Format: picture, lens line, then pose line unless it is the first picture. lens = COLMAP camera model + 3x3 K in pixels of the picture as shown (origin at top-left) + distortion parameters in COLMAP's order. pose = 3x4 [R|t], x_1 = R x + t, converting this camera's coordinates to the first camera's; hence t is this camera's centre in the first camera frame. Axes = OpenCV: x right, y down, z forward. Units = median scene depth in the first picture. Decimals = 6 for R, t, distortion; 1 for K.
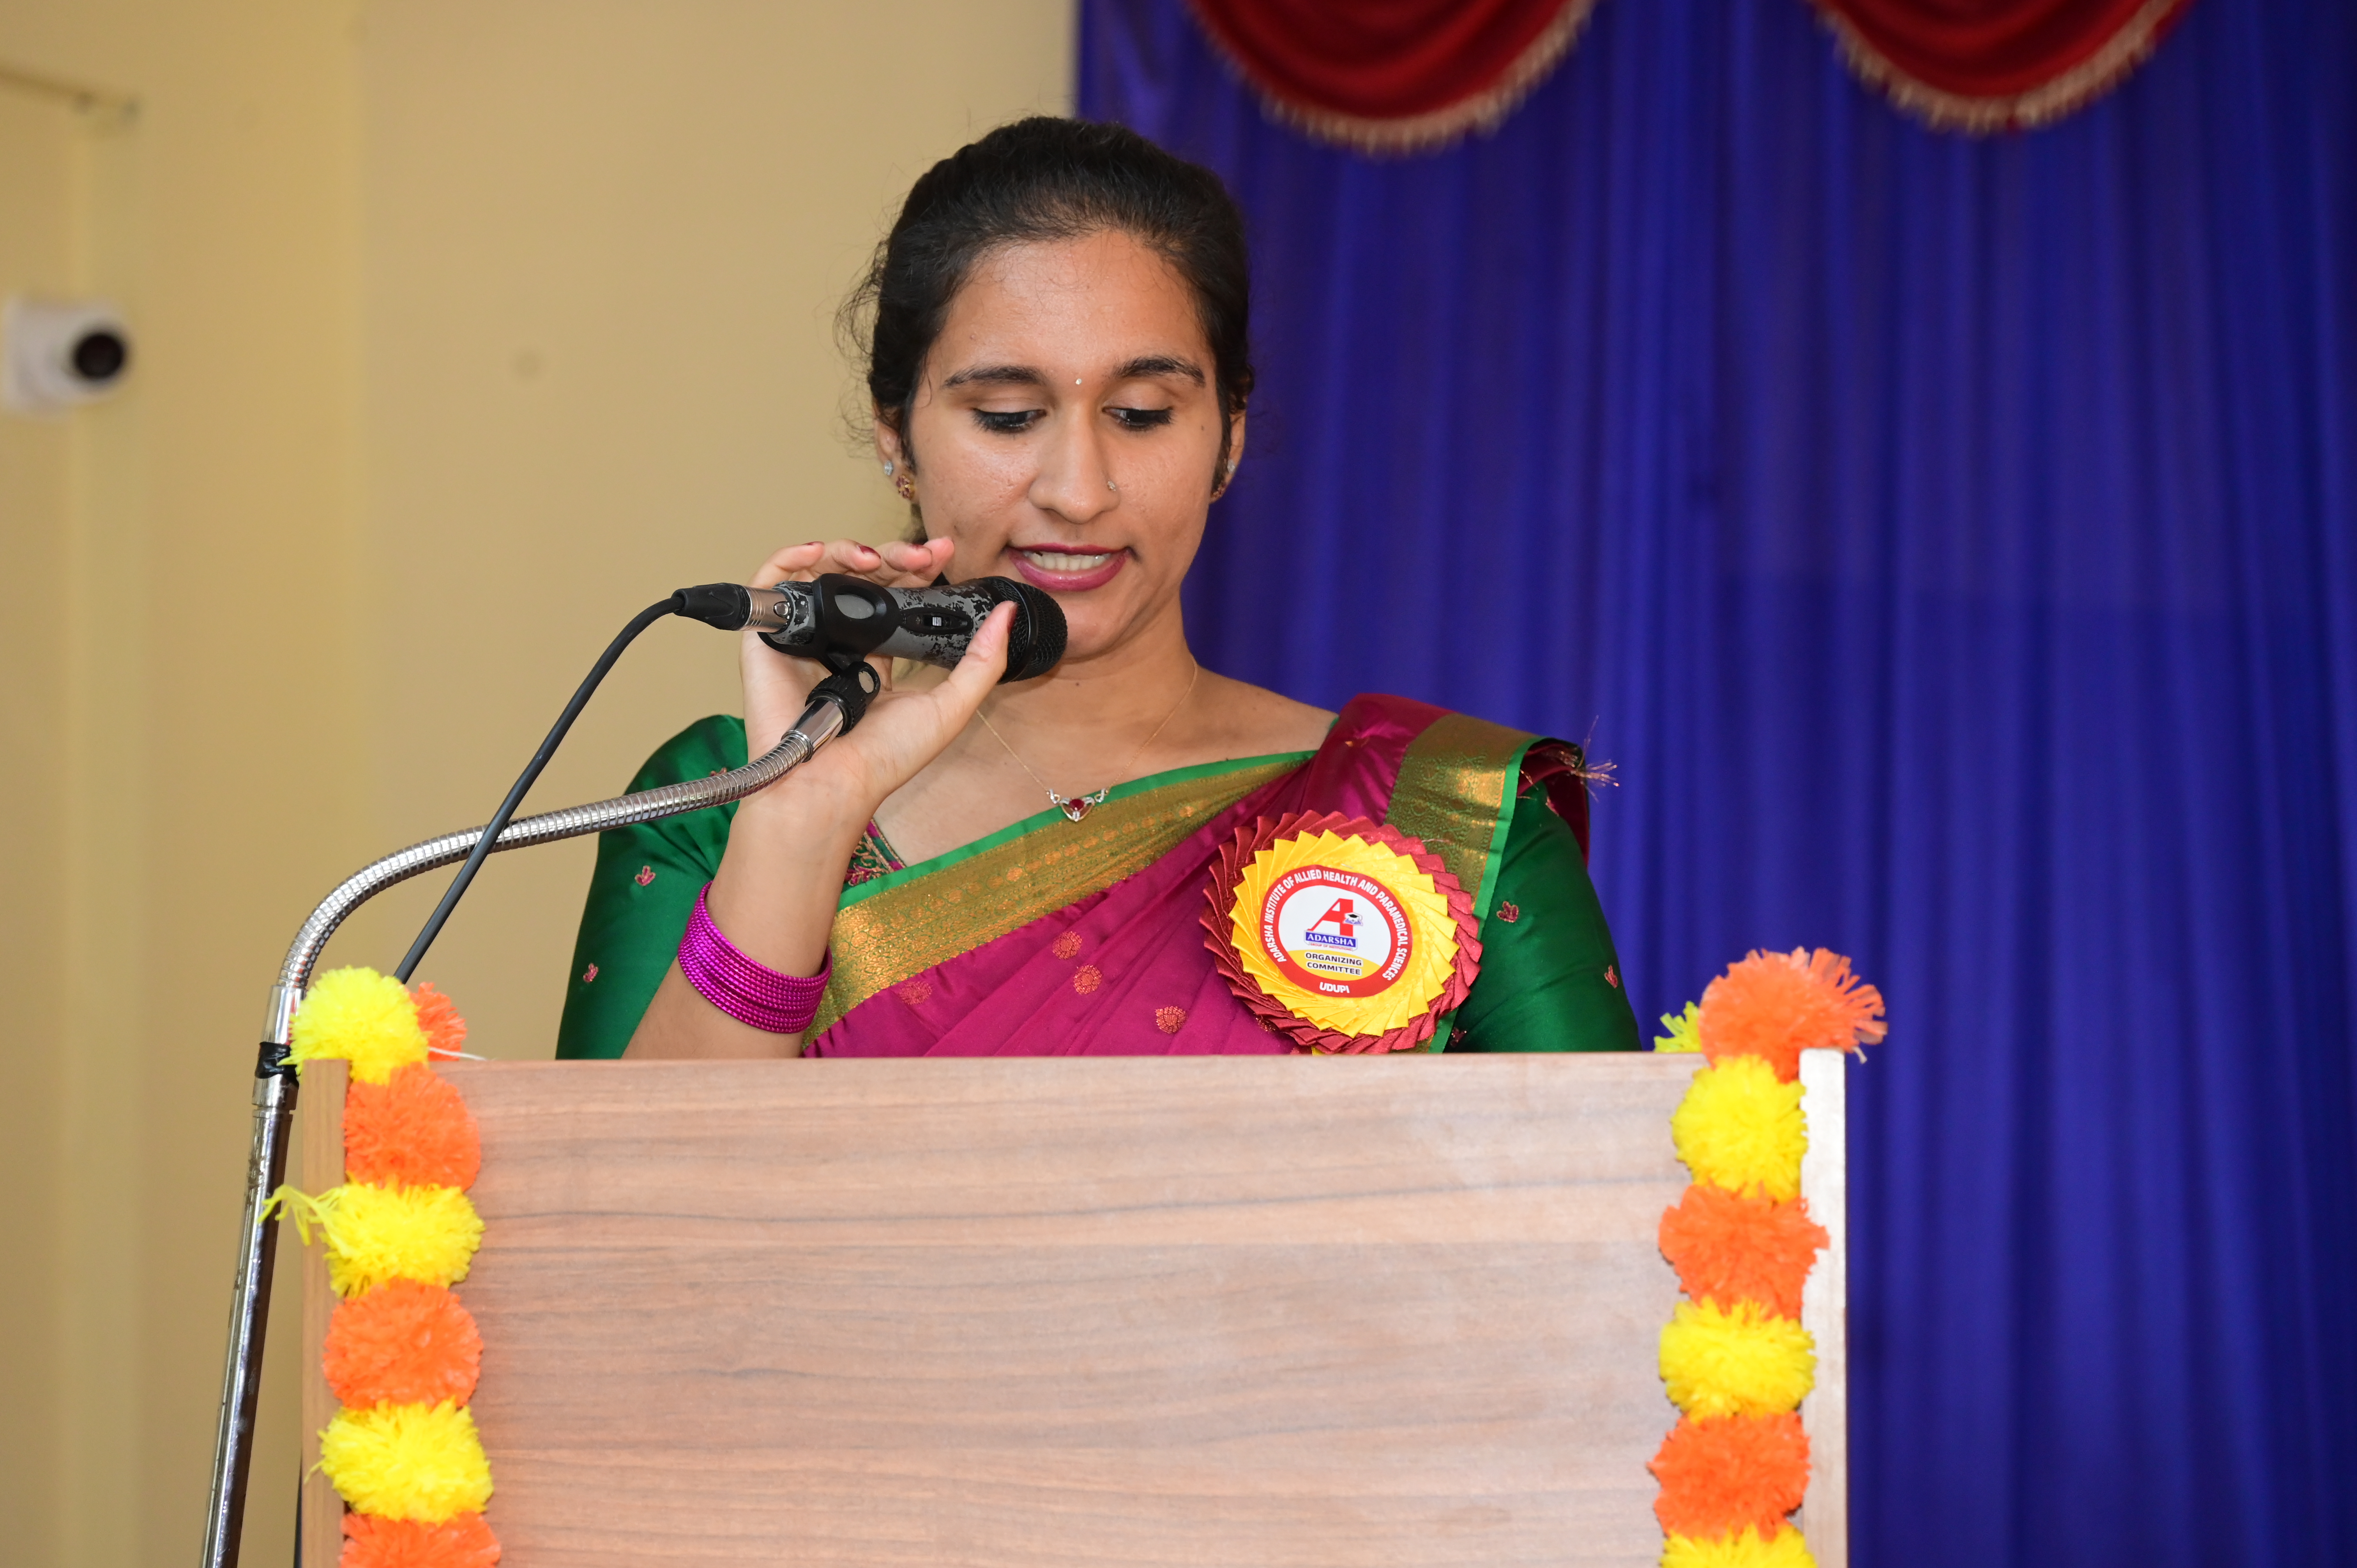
lens RADIAL K [[7627.5, 0, 1178.5], [0, 7627.5, 784.0], [0, 0, 1]] dist [-0.069781, 0.920713]
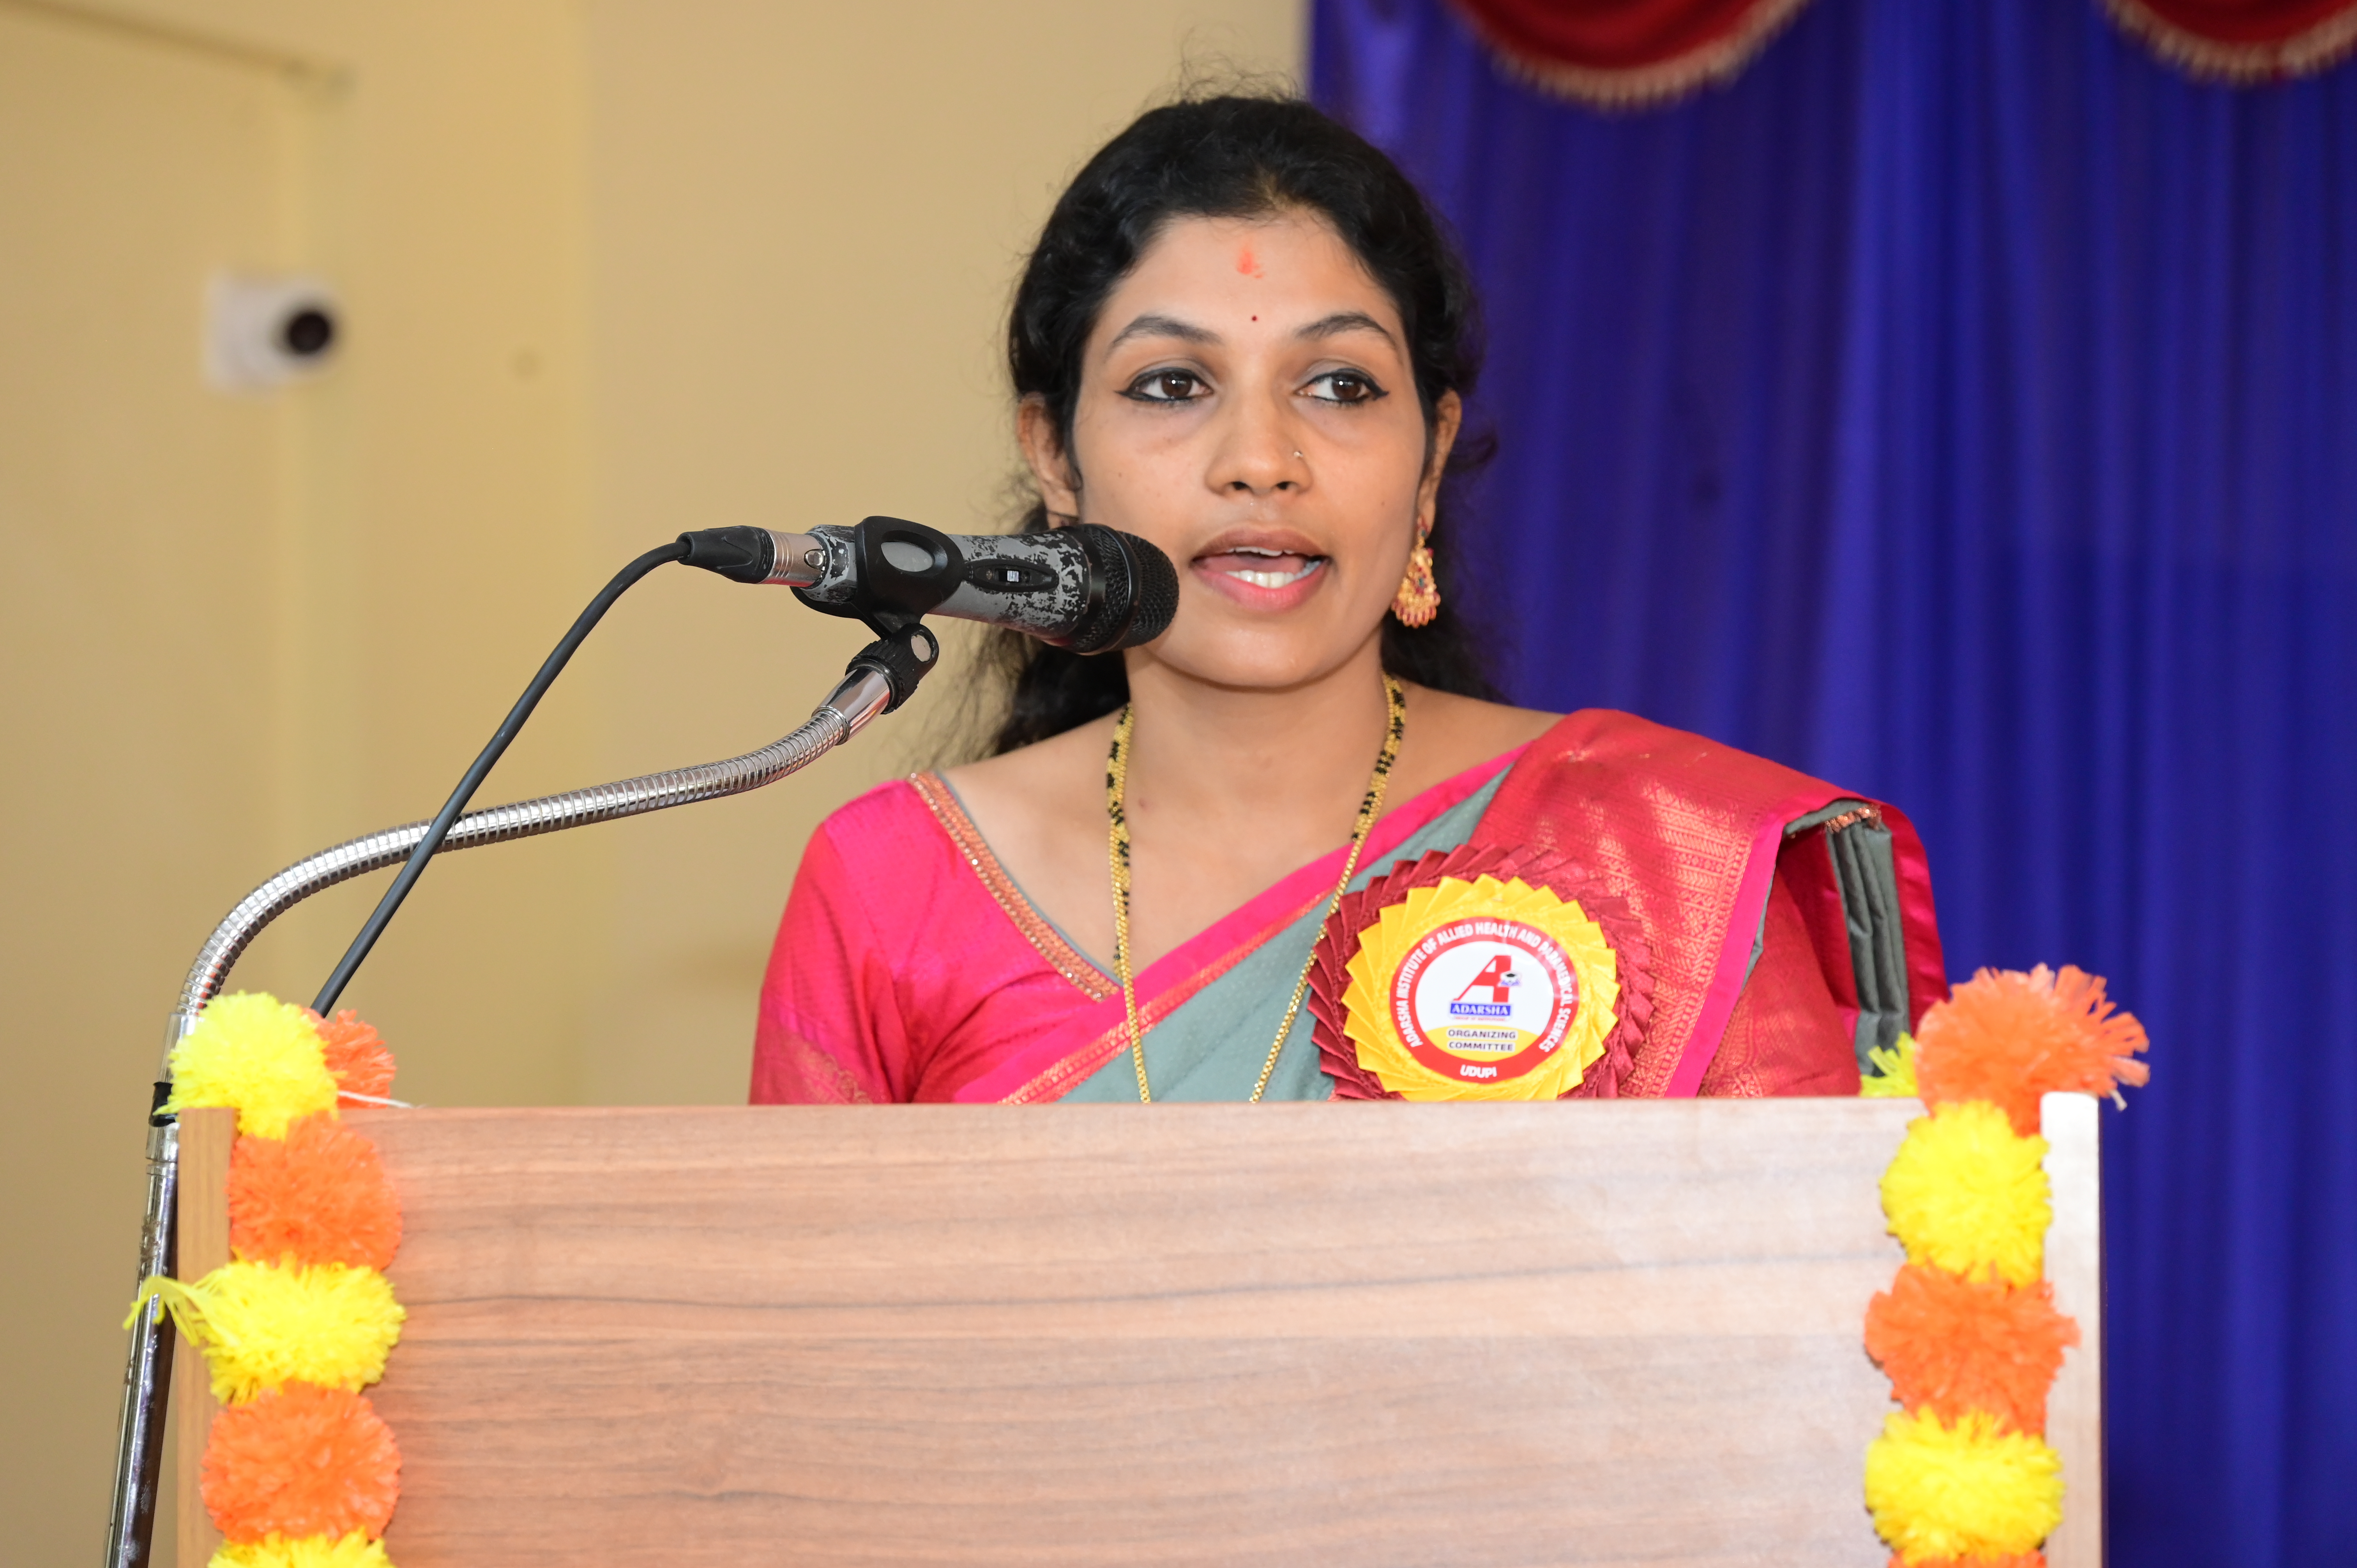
lens RADIAL K [[7260.8, 0, 1178.5], [0, 7260.8, 784.0], [0, 0, 1]] dist [0.029695, -0.316649]
pose [[0.999243, -0.003020, -0.038789, 0.020762], [0.002981, 0.999995, -0.001058, 0.003015], [0.038792, 0.000942, 0.999247, 0.236600]]
